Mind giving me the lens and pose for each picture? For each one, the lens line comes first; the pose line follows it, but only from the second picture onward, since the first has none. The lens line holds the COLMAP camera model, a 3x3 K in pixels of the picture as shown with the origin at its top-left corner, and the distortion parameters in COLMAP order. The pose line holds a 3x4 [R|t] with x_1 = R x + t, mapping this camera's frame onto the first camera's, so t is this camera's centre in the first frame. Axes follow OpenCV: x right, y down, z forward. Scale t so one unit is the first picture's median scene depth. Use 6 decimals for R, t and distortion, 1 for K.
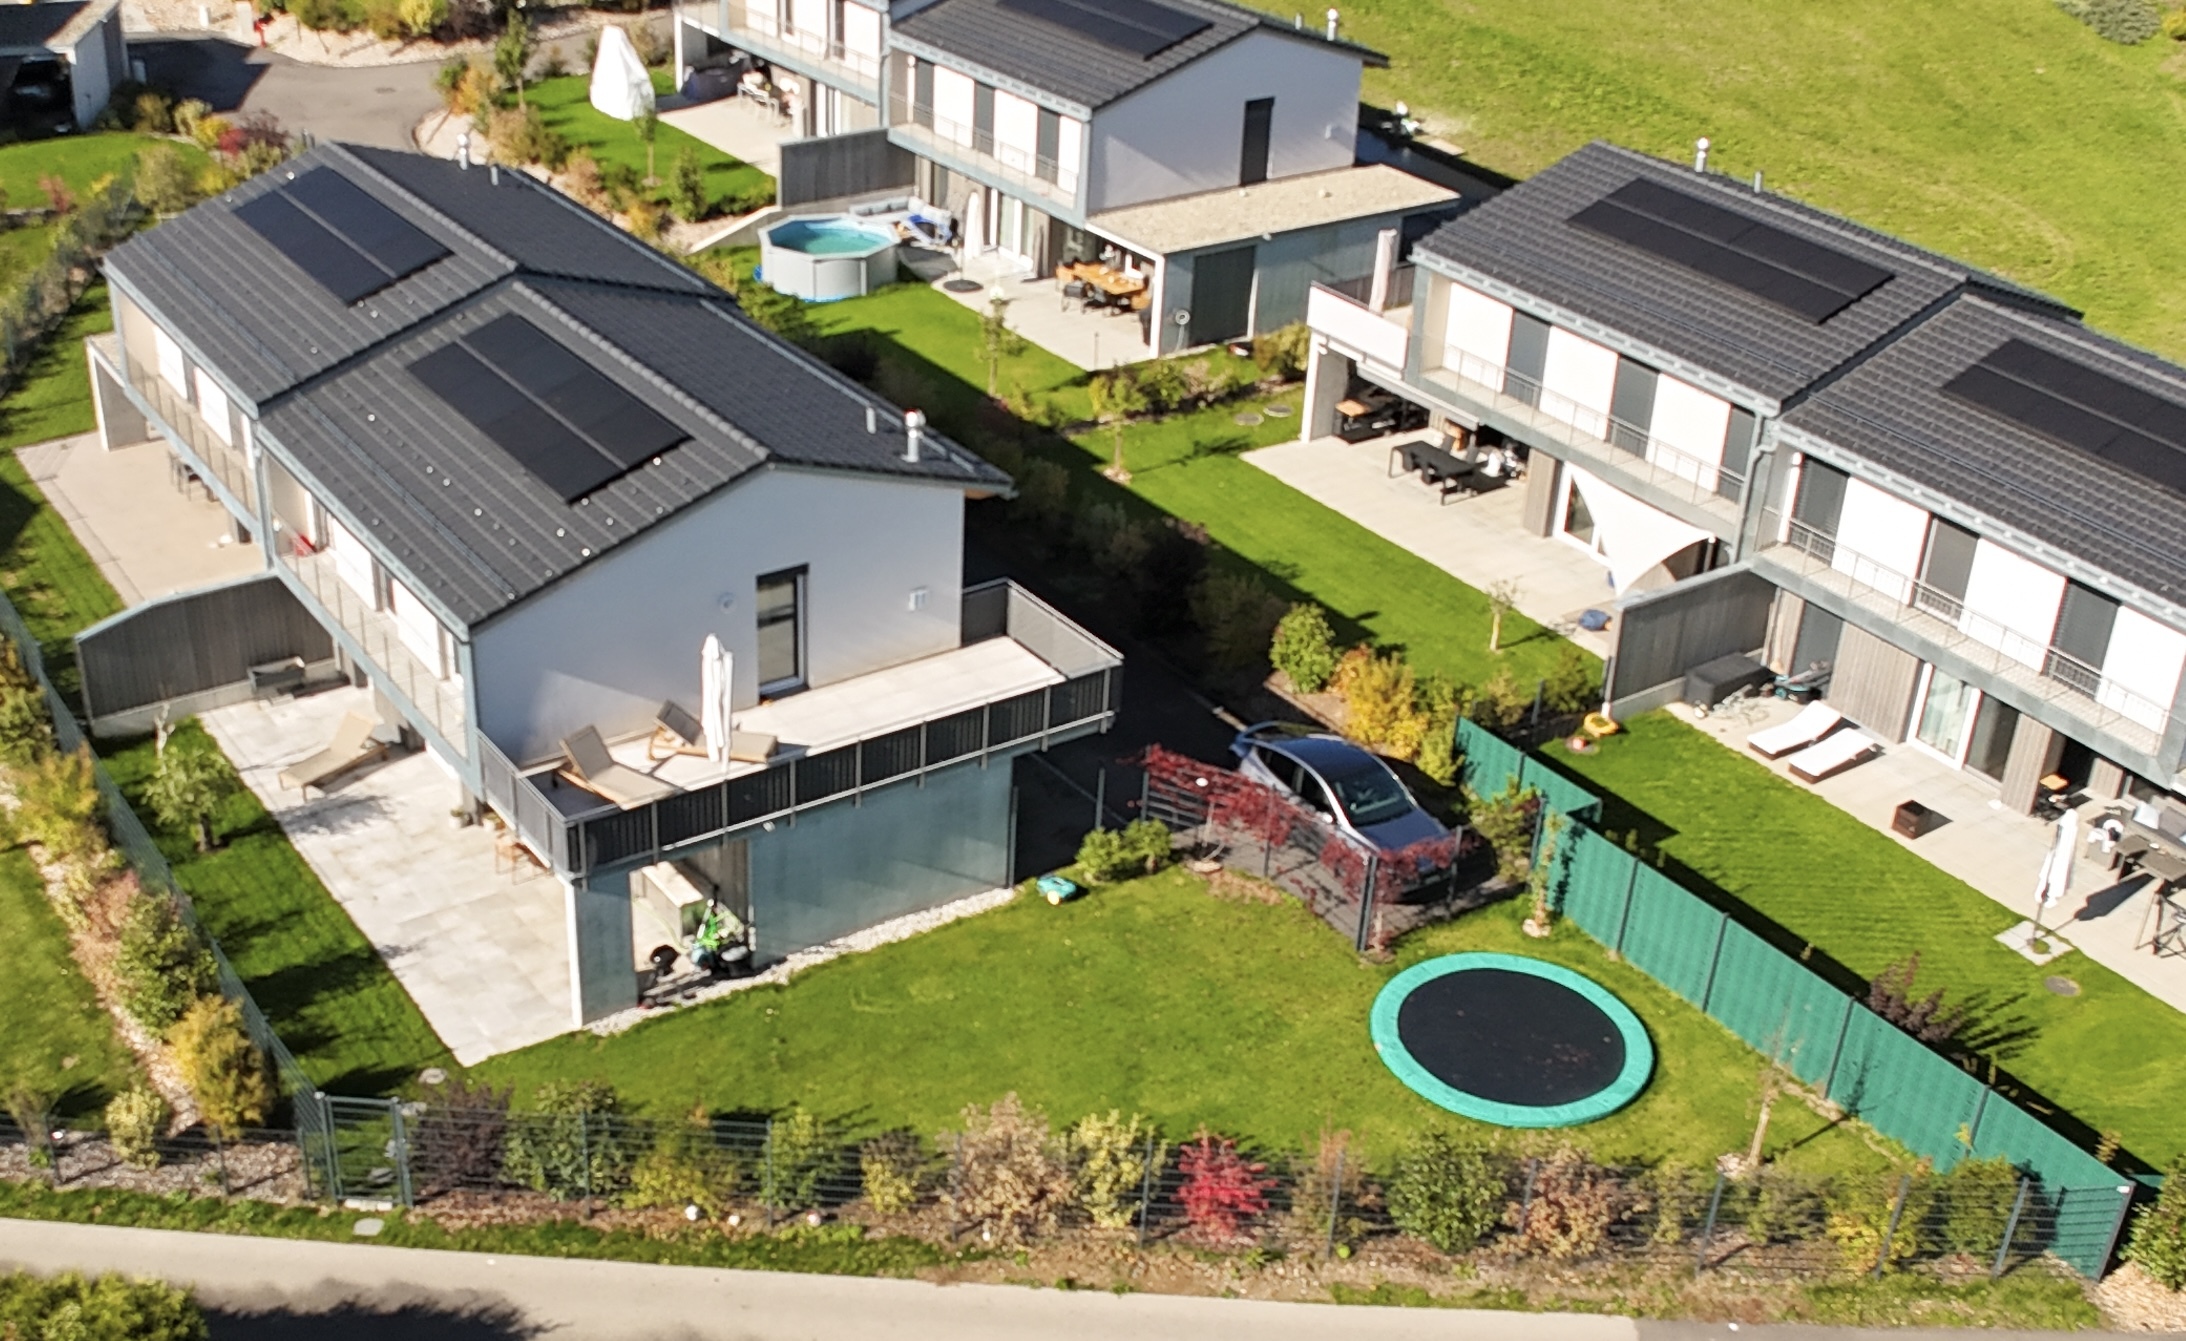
lens RADIAL K [[2587.8, 0, 1093.0], [0, 2587.8, 670.5], [0, 0, 1]] dist [-0.181410, -0.000855]
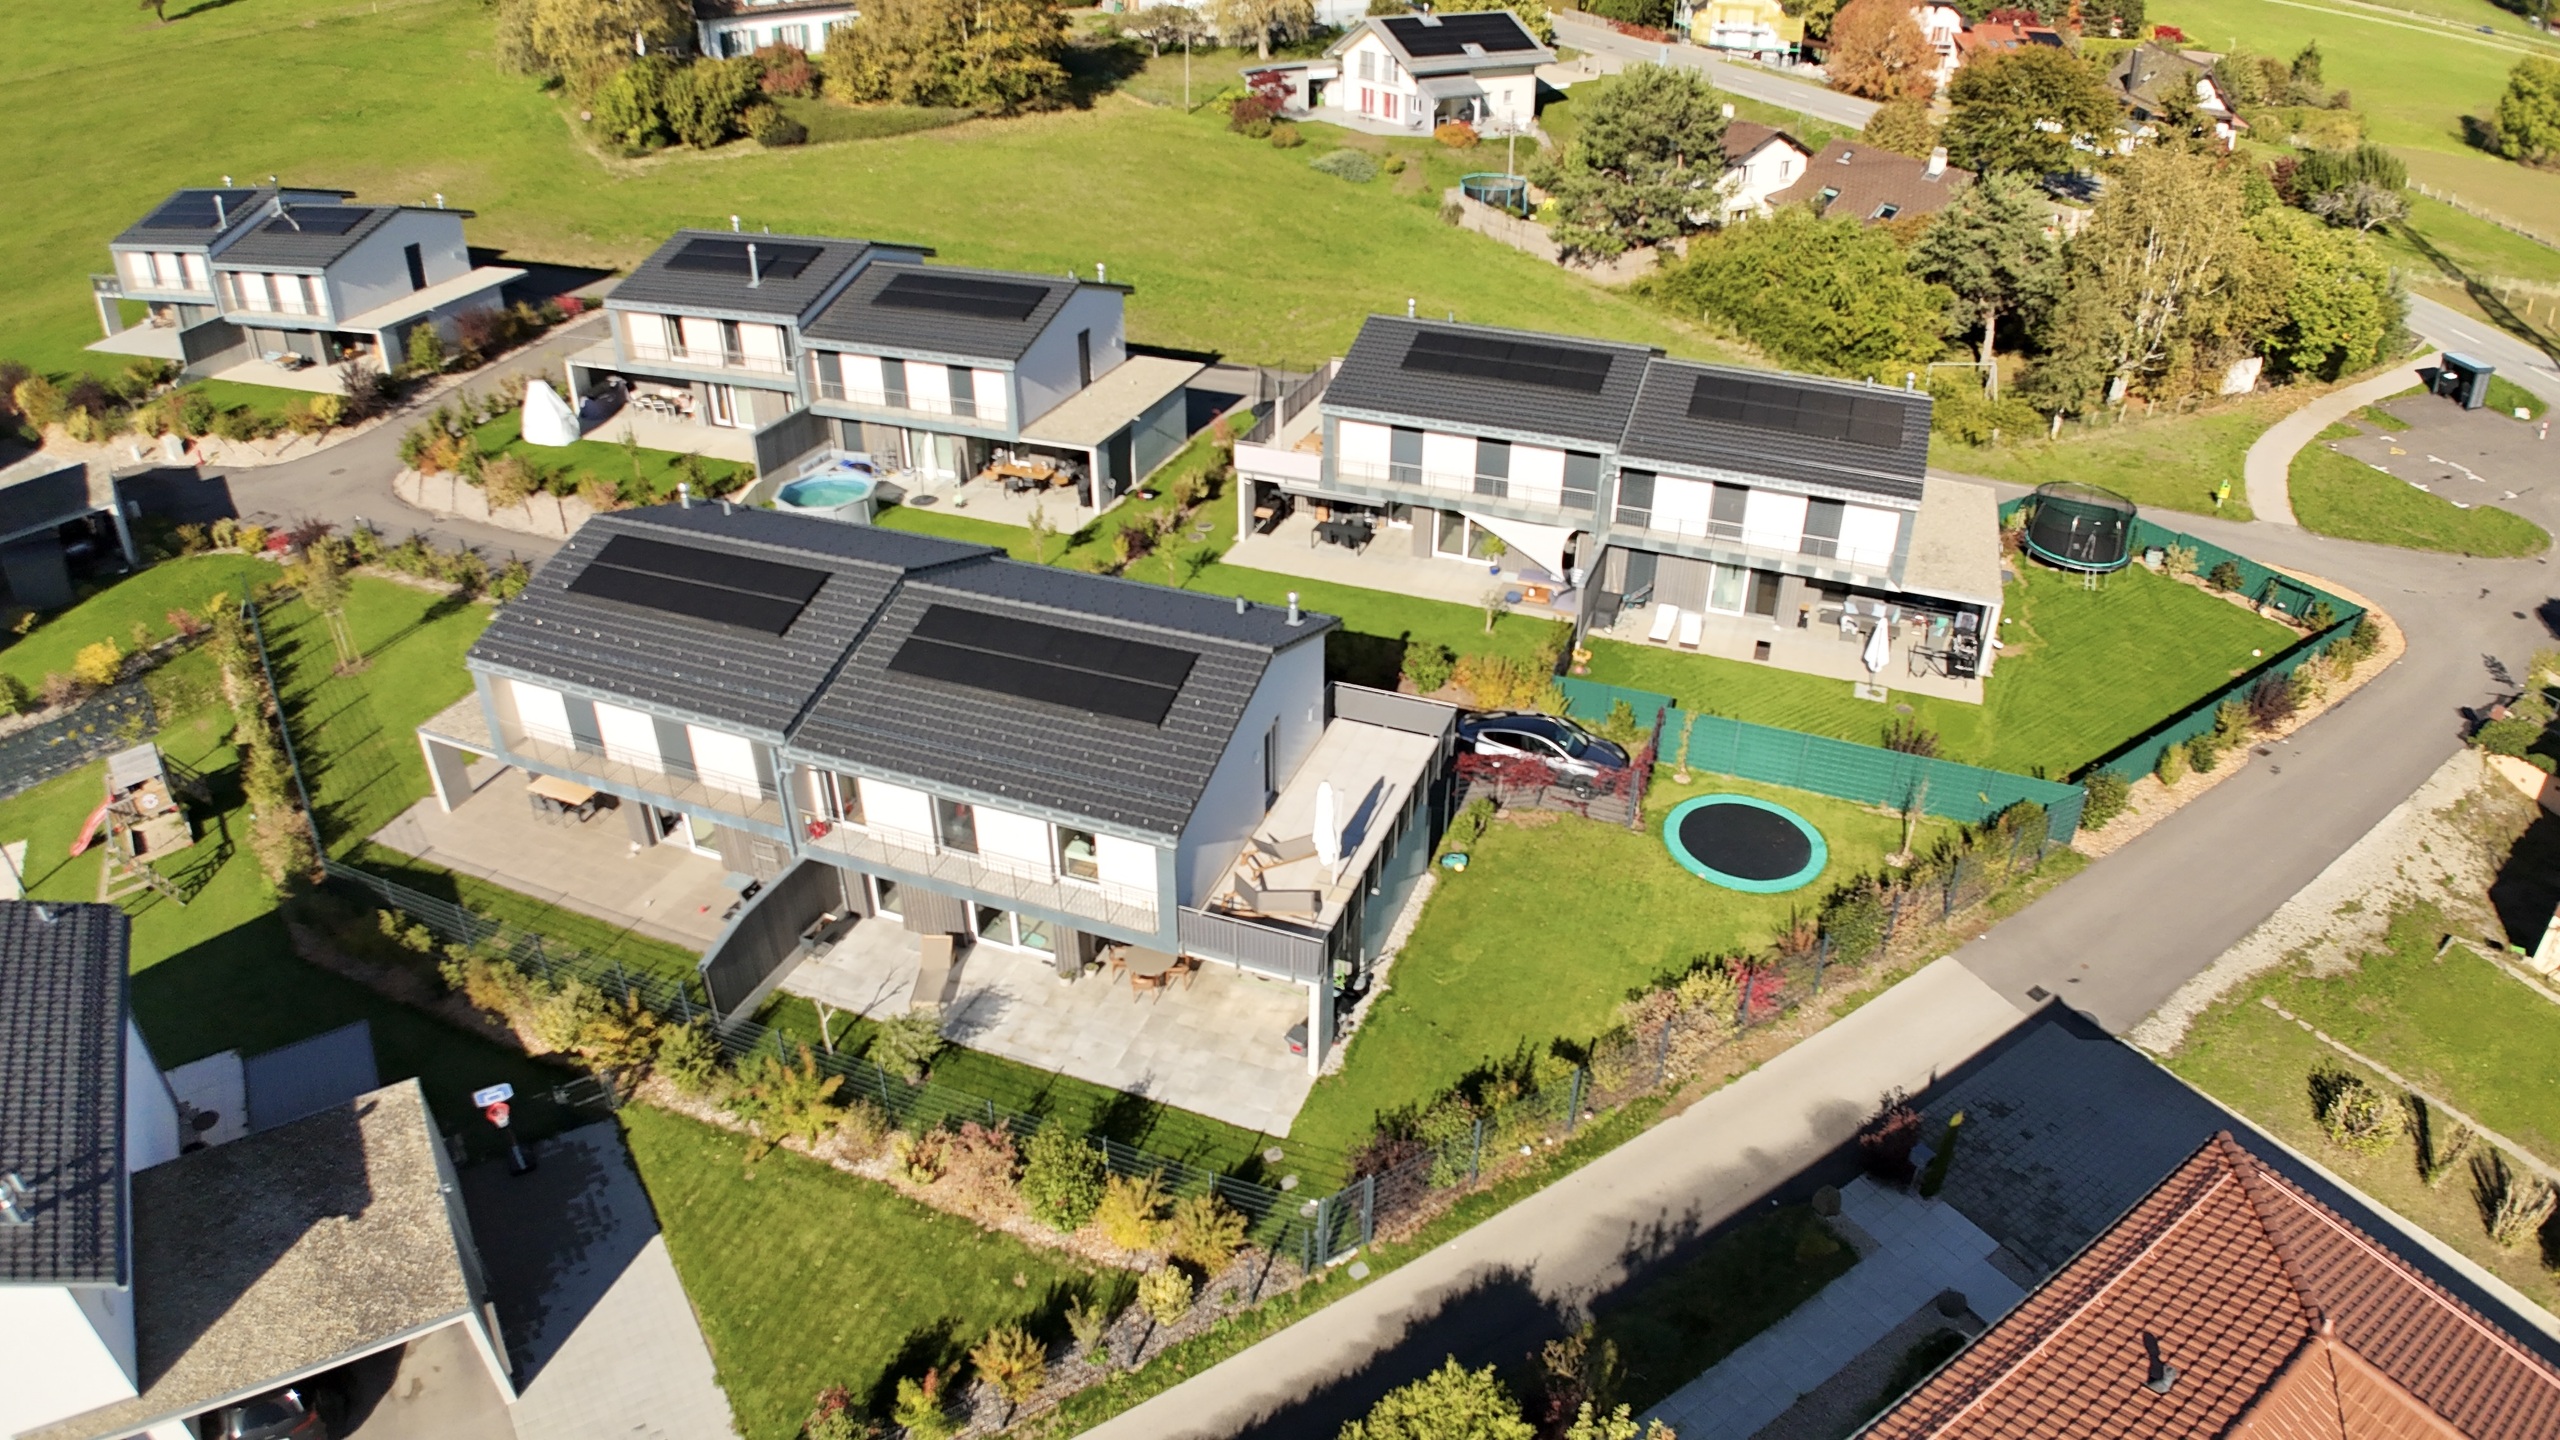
lens RADIAL K [[1544.1, 0, 1353.4], [0, 1544.1, 639.5], [0, 0, 1]] dist [-0.167637, 0.002677]
pose [[0.809205, -0.301193, 0.504450, -0.317387], [0.281236, 0.952416, 0.117519, -0.109422], [-0.515842, 0.046773, 0.855406, 0.149864]]
